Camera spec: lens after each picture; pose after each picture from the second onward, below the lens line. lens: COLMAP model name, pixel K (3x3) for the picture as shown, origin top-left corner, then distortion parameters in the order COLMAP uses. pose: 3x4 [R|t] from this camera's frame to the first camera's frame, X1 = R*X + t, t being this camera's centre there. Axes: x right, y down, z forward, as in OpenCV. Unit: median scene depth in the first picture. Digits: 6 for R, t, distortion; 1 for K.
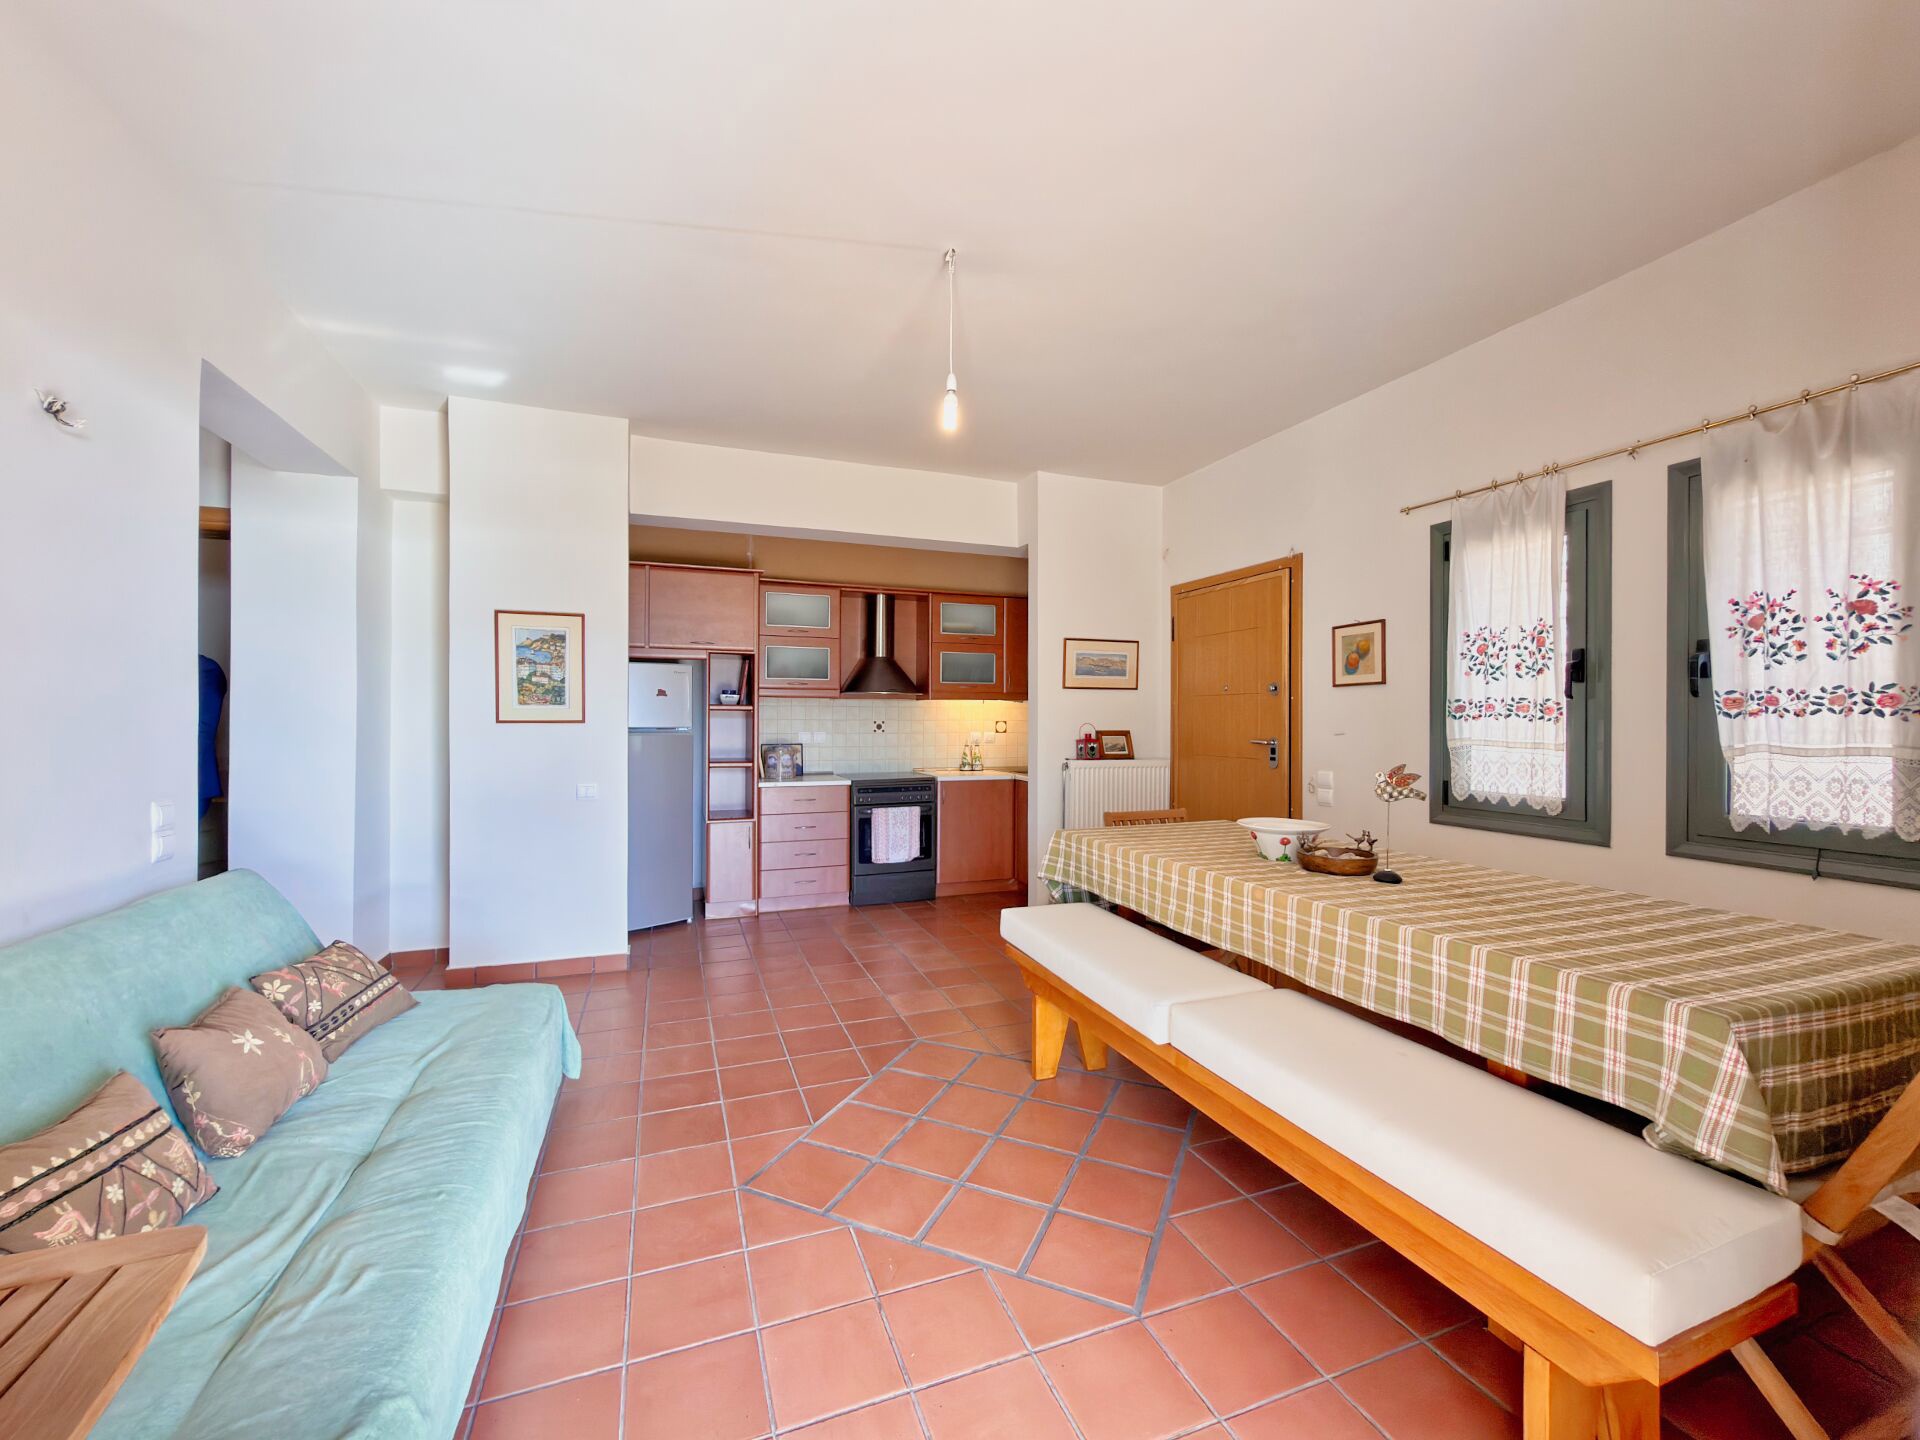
lens RADIAL K [[770.3, 0, 964.0], [0, 770.3, 728.0], [0, 0, 1]] dist [0.001723, 0.000069]
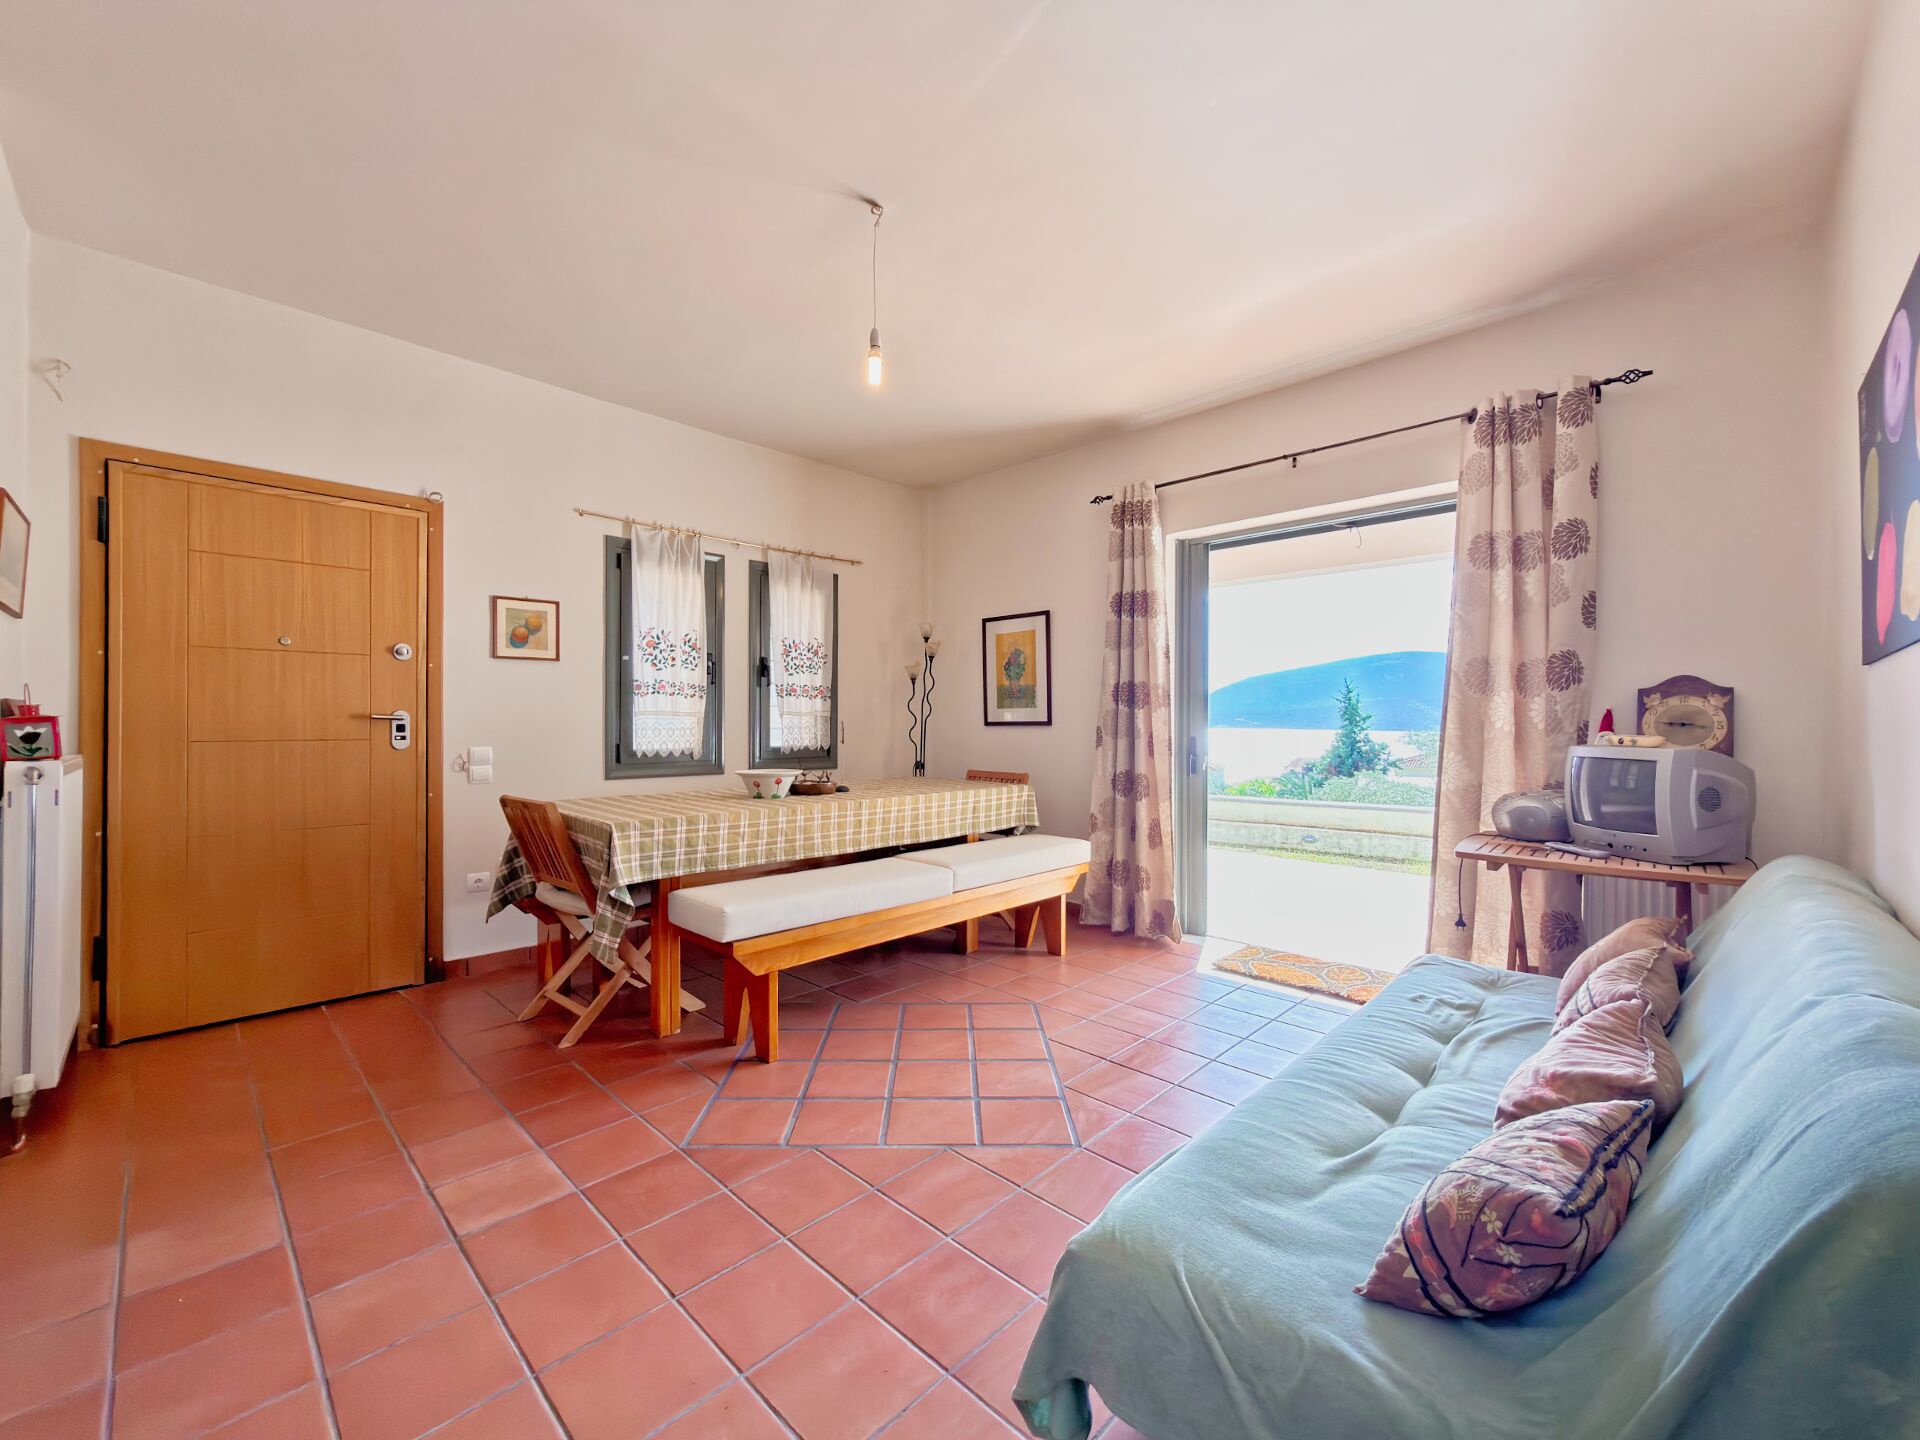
lens RADIAL K [[770.3, 0, 961.9], [0, 770.3, 712.5], [0, 0, 1]] dist [0.001723, 0.000069]
pose [[-0.431090, 0.004516, 0.902297, -0.826661], [0.003164, 0.999989, -0.003493, 0.025705], [-0.902303, 0.001349, -0.431100, 1.135571]]
